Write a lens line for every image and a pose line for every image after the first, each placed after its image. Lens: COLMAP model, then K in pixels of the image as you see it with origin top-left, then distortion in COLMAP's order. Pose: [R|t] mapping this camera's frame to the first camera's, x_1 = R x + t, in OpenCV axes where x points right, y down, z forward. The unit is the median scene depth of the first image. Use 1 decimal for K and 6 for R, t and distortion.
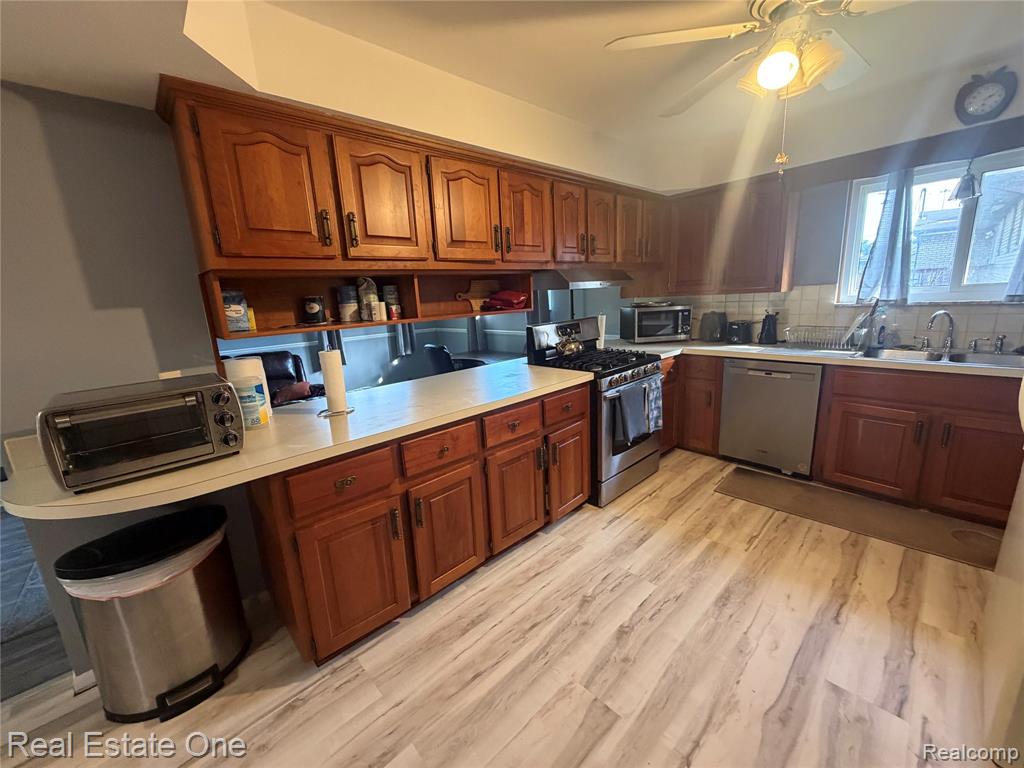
lens RADIAL K [[407.5, 0, 510.7], [0, 407.5, 385.1], [0, 0, 1]] dist [-0.001049, 0.000216]
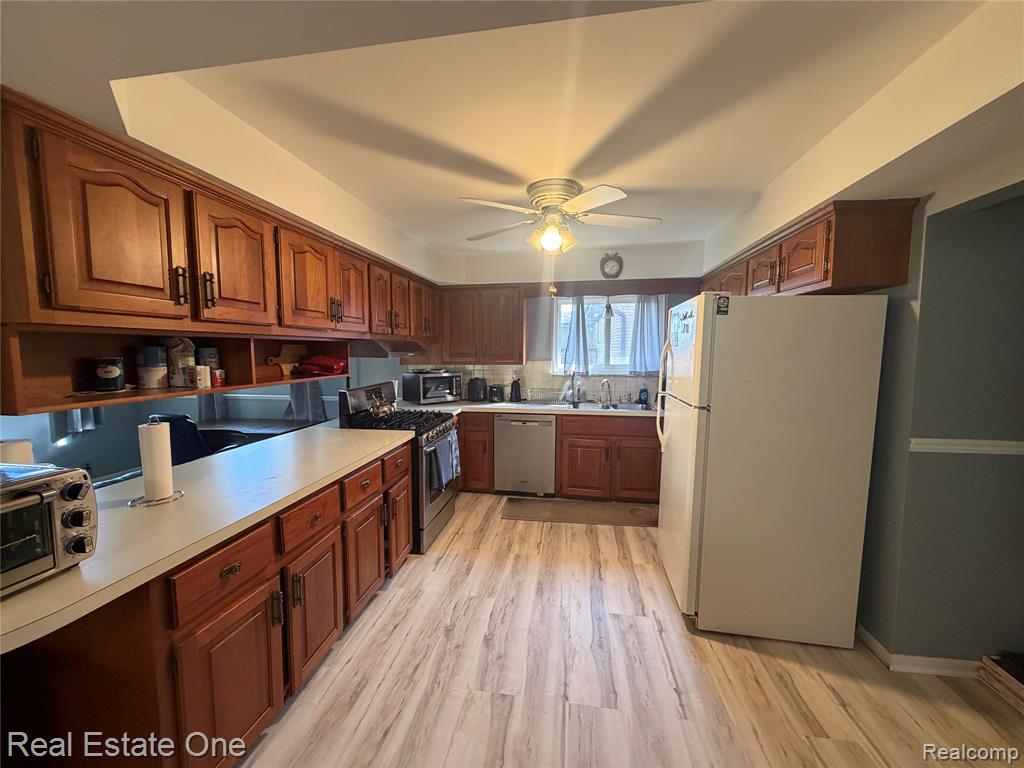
lens RADIAL K [[407.5, 0, 510.7], [0, 407.5, 385.1], [0, 0, 1]] dist [-0.001049, 0.000216]
pose [[0.786788, -0.001589, 0.617221, -0.310566], [0.093543, 0.988753, -0.116697, 0.001277], [-0.610093, 0.149552, 0.778088, -0.075813]]
